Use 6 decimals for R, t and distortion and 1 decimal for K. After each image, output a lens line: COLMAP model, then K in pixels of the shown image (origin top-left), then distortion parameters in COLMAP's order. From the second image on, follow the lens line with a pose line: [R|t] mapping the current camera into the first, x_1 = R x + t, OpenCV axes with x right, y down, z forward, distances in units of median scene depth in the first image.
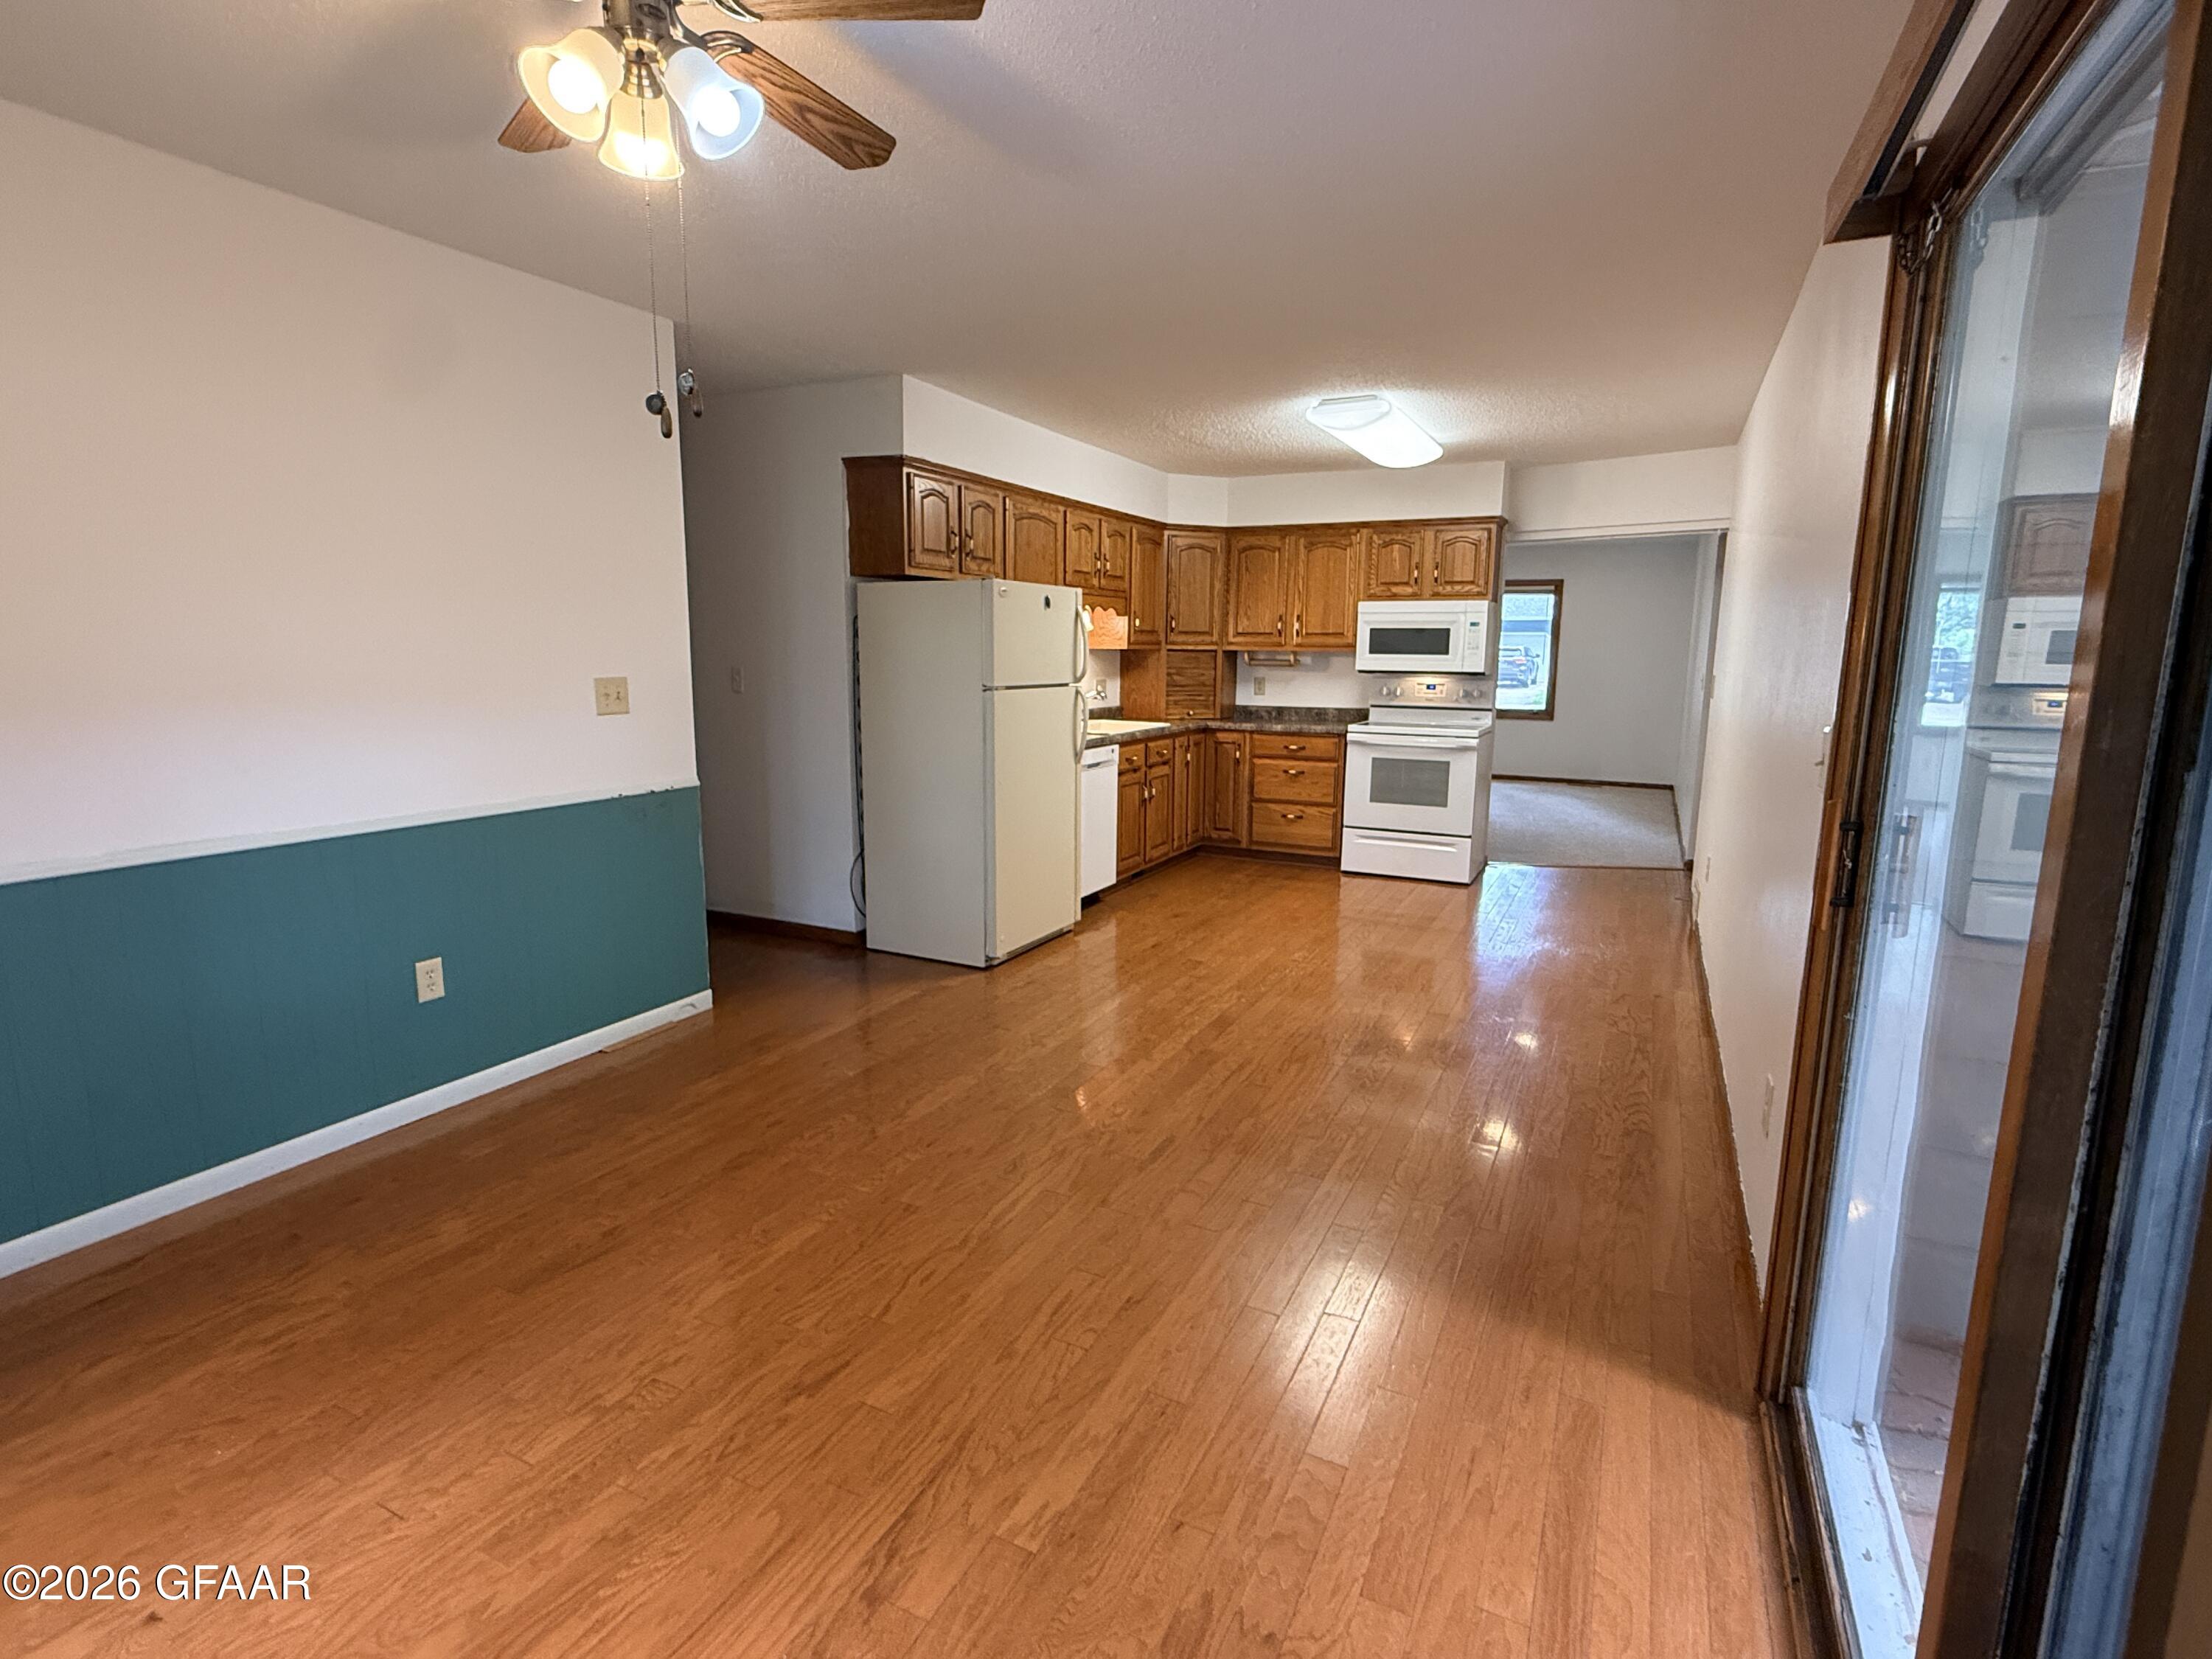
lens RADIAL K [[1084.6, 0, 1103.6], [0, 1084.6, 826.6], [0, 0, 1]] dist [-0.002061, -0.000249]
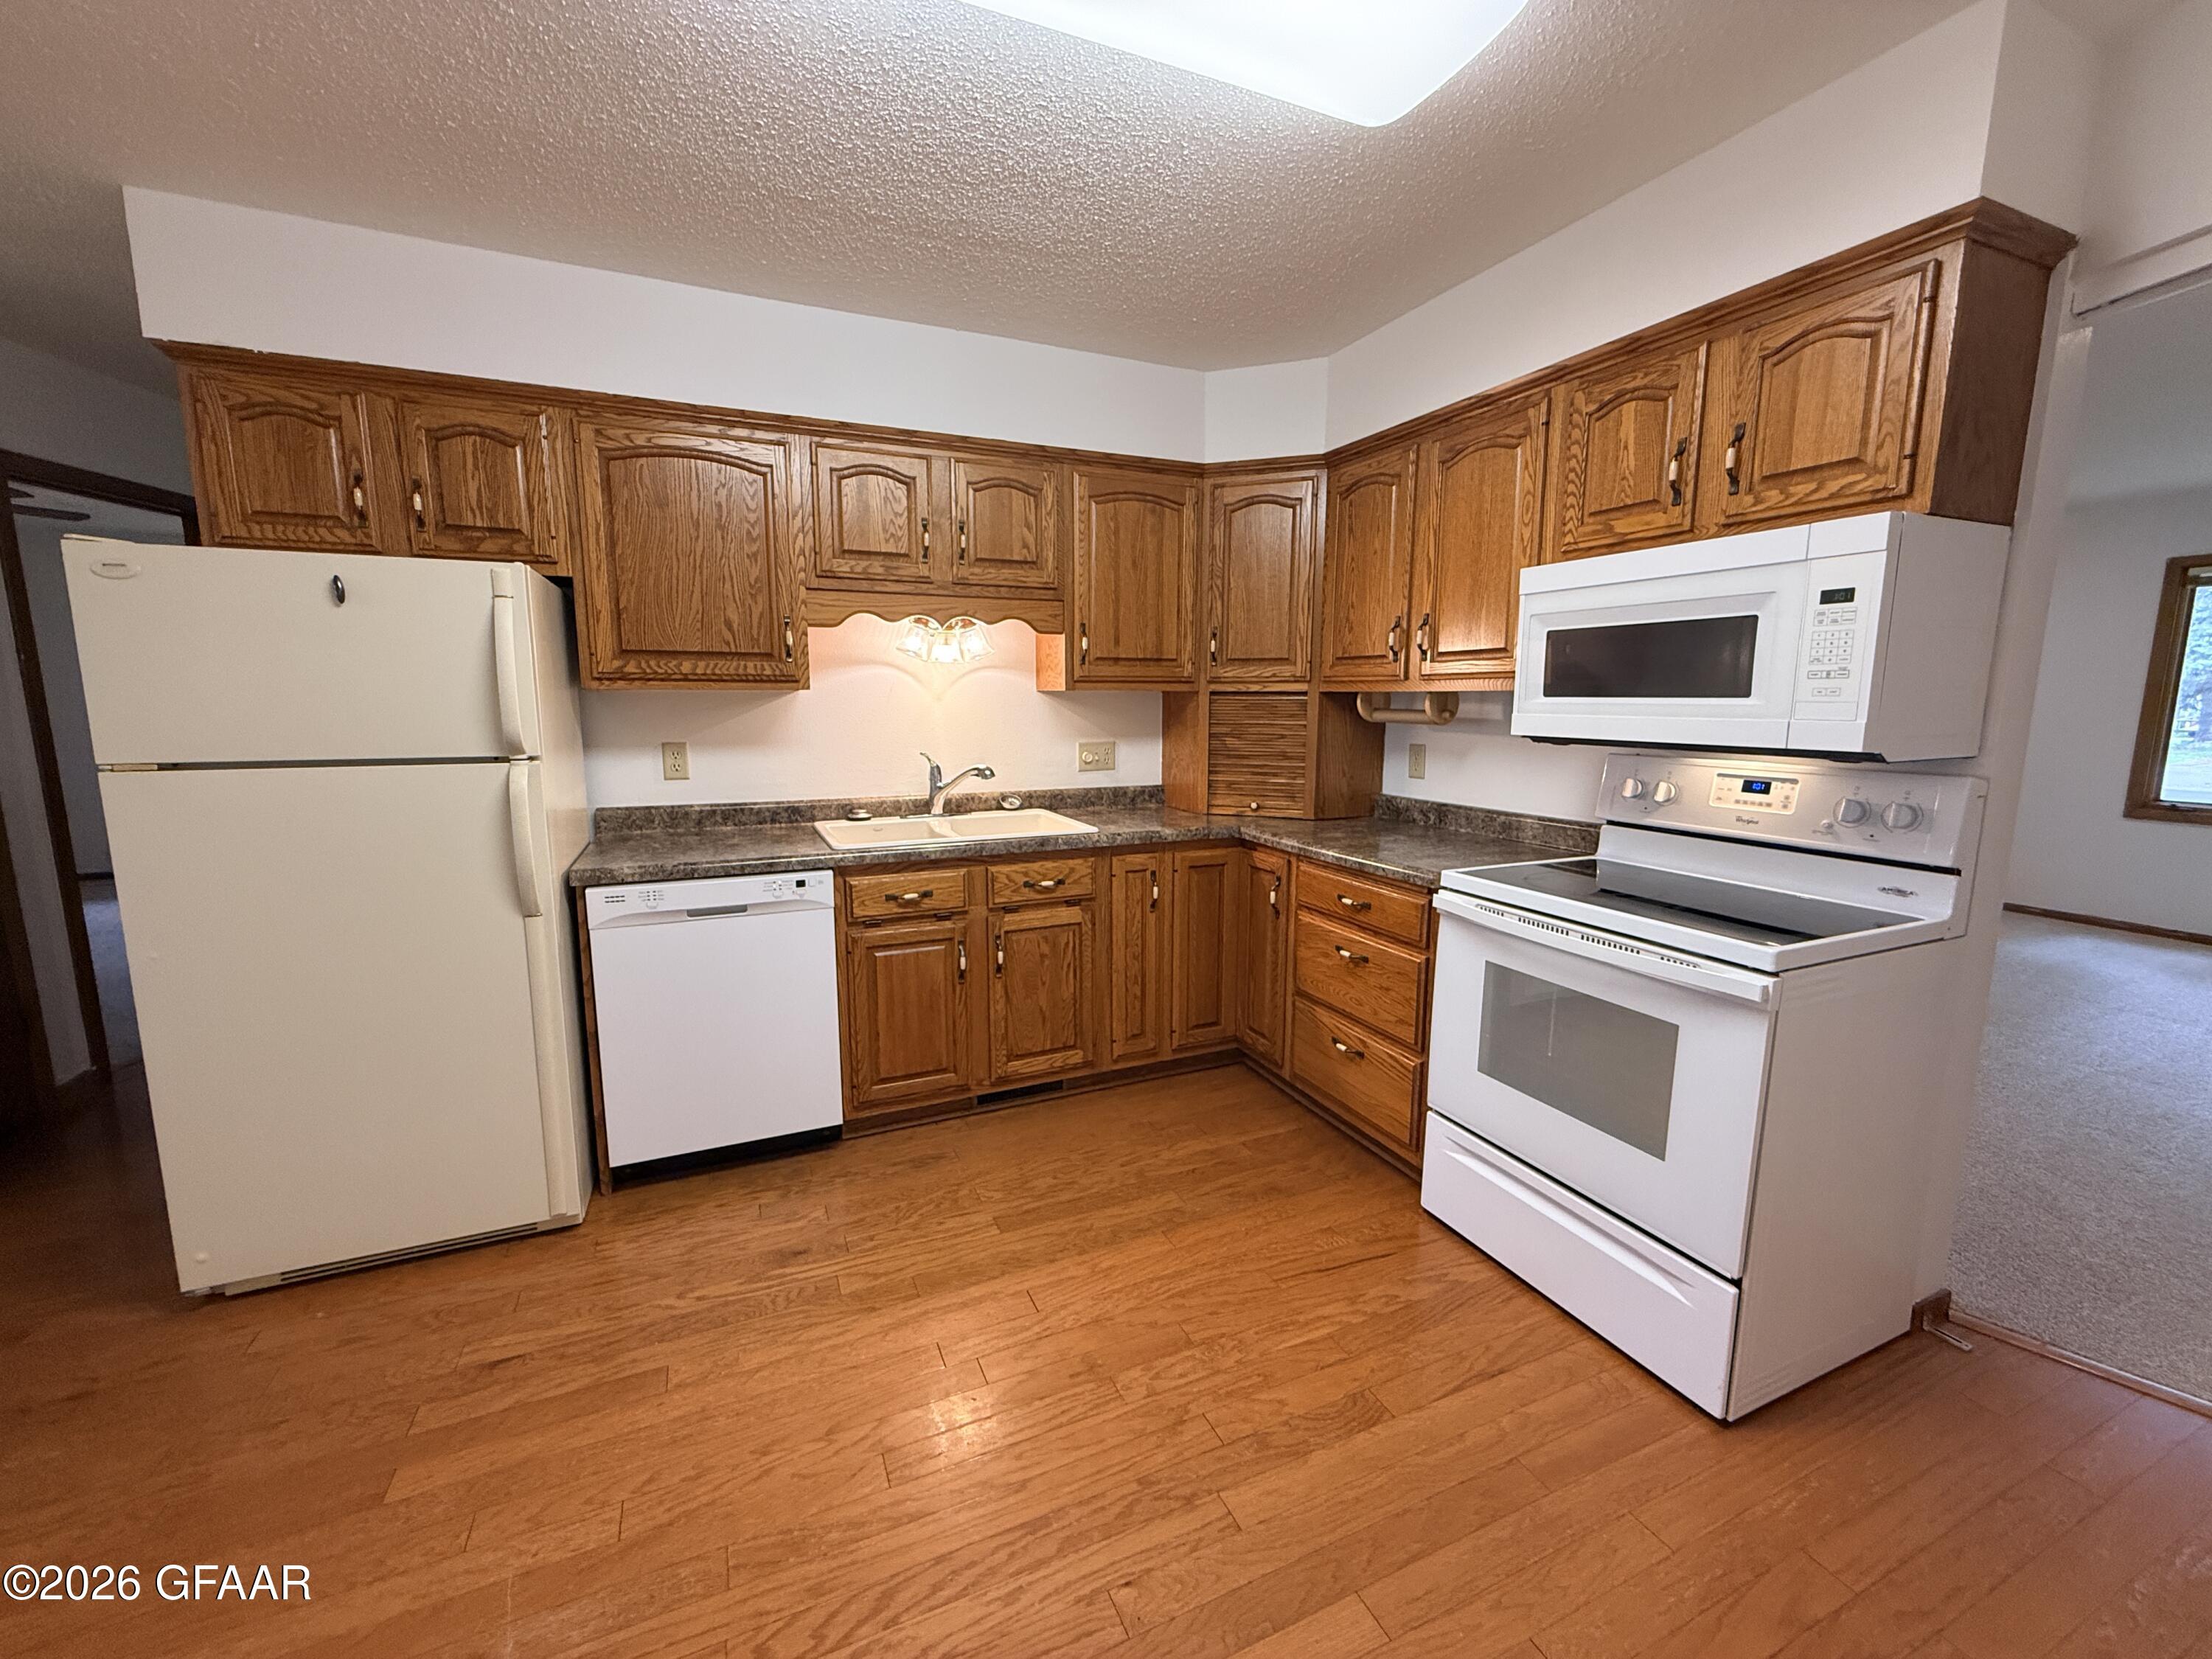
lens RADIAL K [[882.2, 0, 1099.2], [0, 882.2, 824.6], [0, 0, 1]] dist [-0.001470, -0.000017]
pose [[0.769732, 0.084508, -0.632749, 0.330039], [-0.098367, 0.995062, 0.013236, -0.100867], [0.630743, 0.052053, 0.774244, 0.650943]]
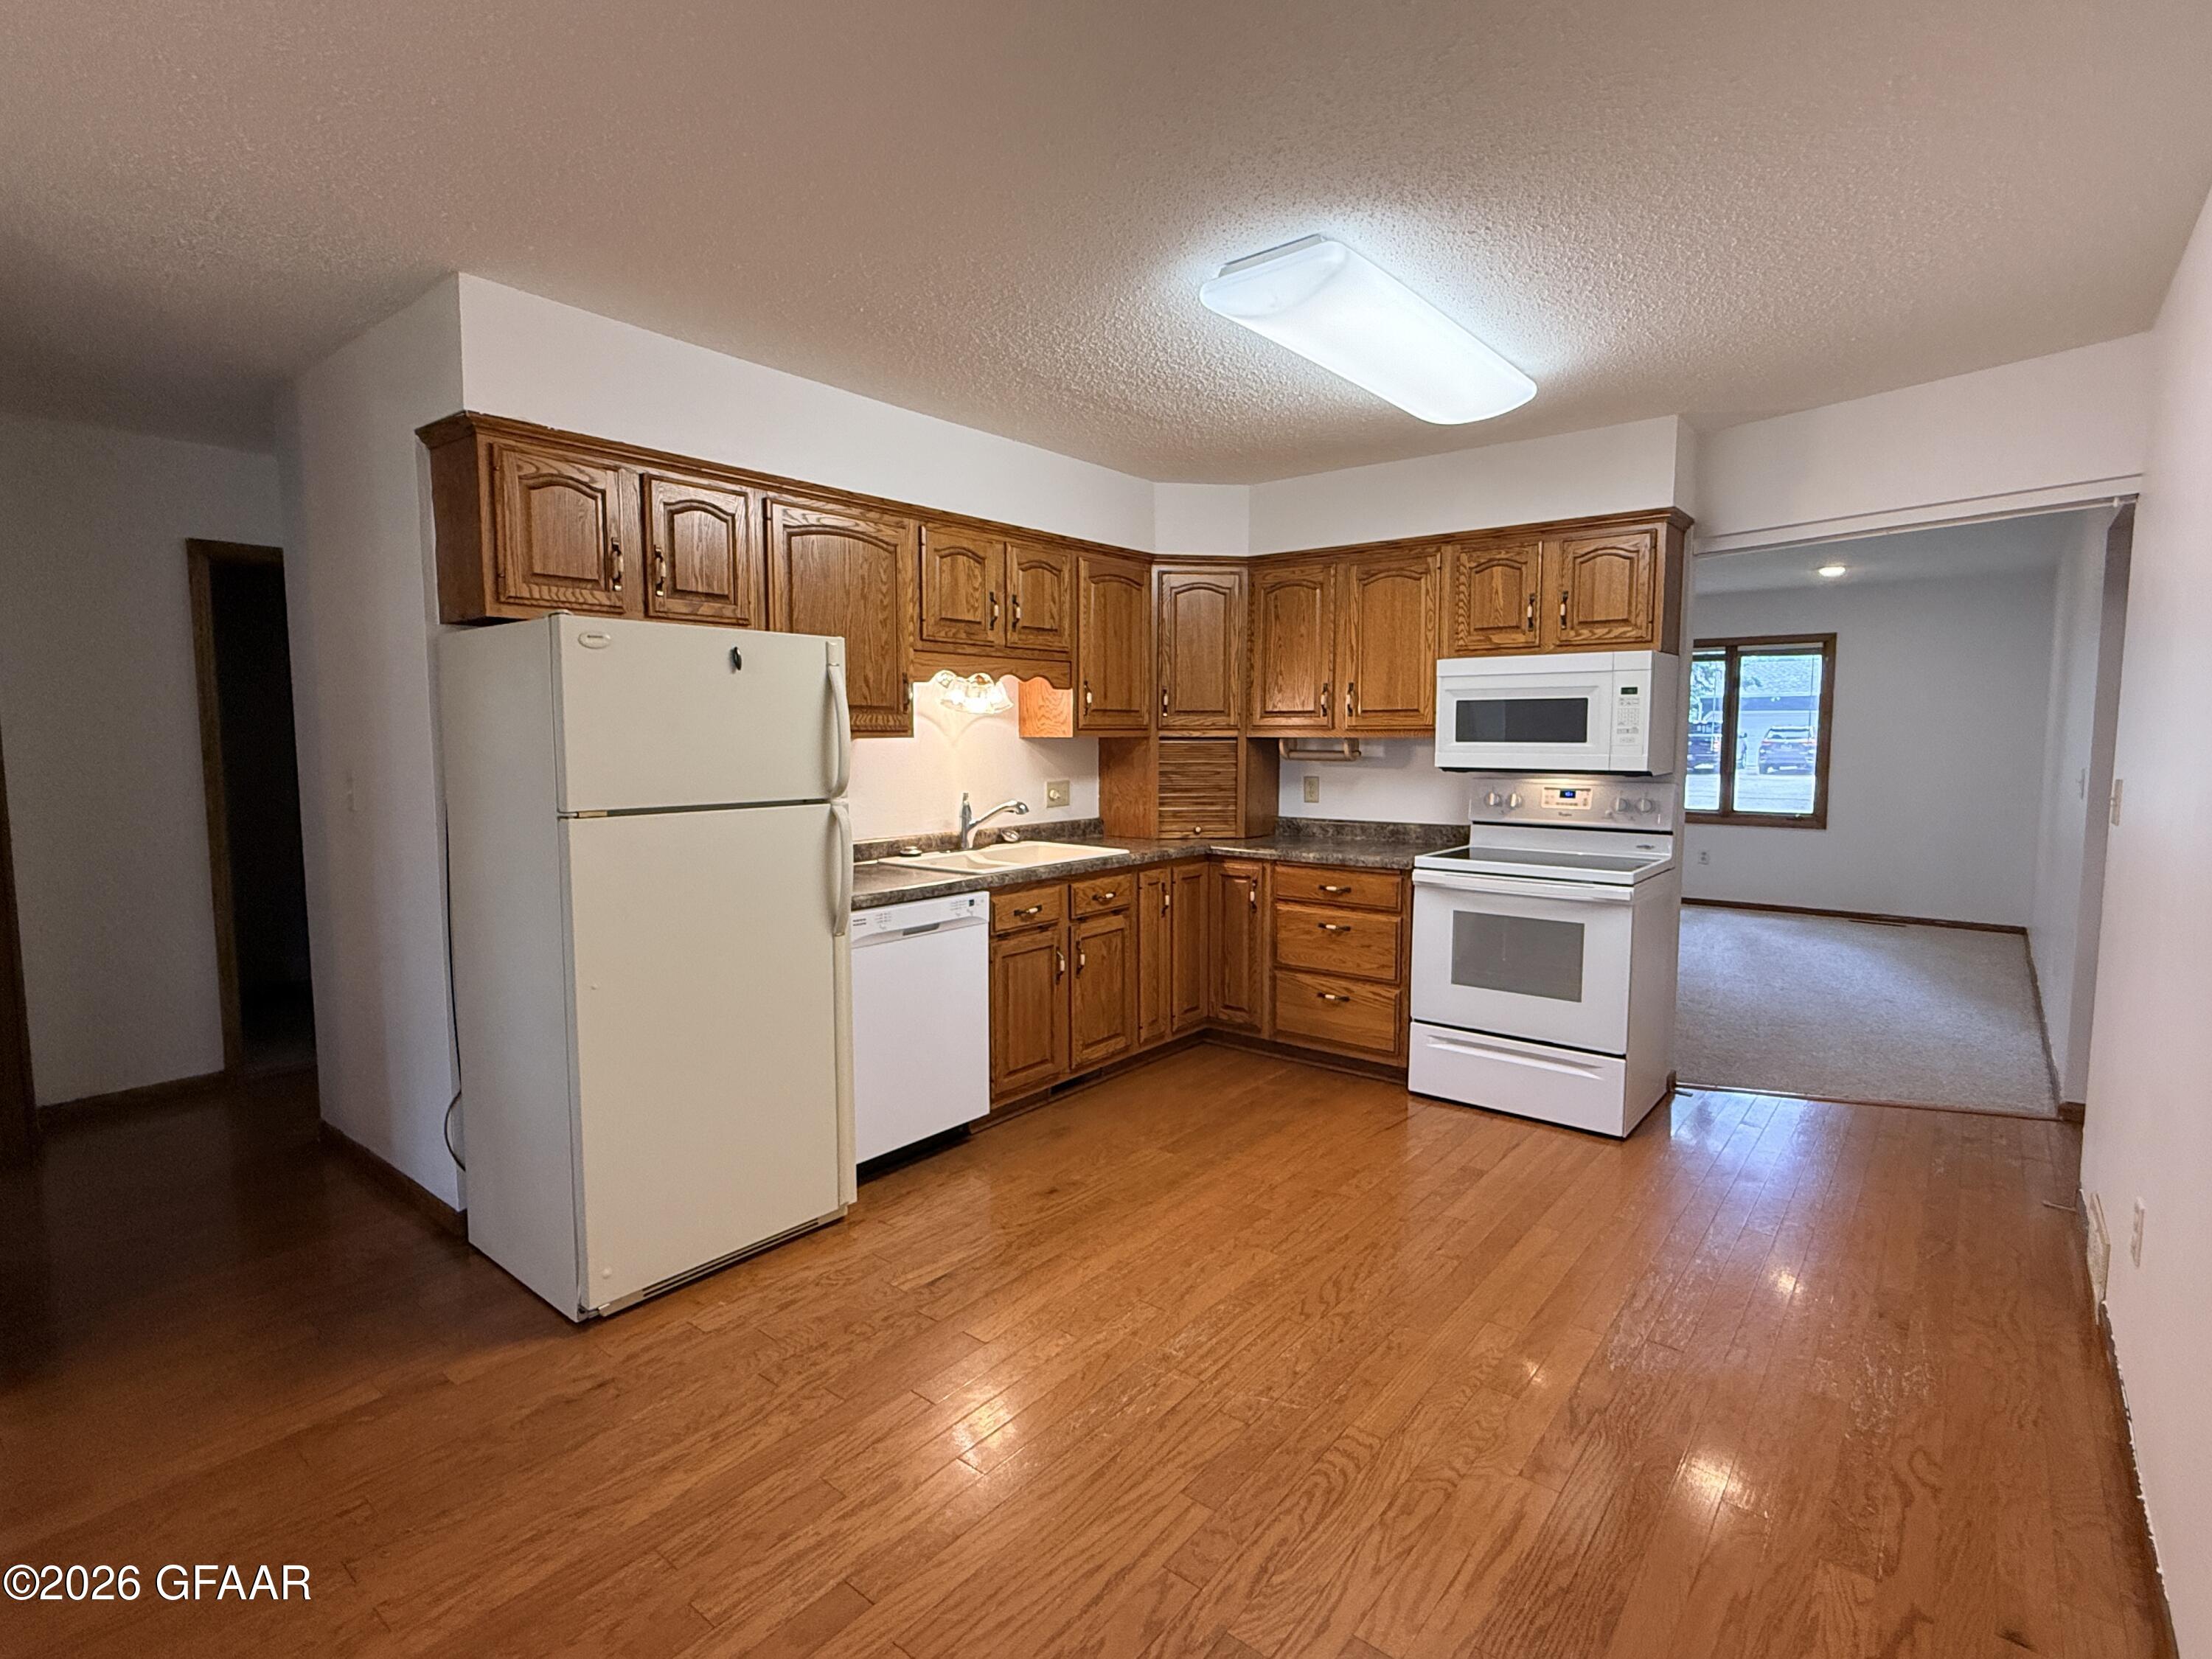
lens RADIAL K [[1084.6, 0, 1103.6], [0, 1084.6, 826.6], [0, 0, 1]] dist [-0.002061, -0.000249]
pose [[0.976023, 0.009090, -0.217476, 0.184047], [-0.025913, 0.996875, -0.074627, -0.059016], [0.216118, 0.078473, 0.973209, 0.354861]]
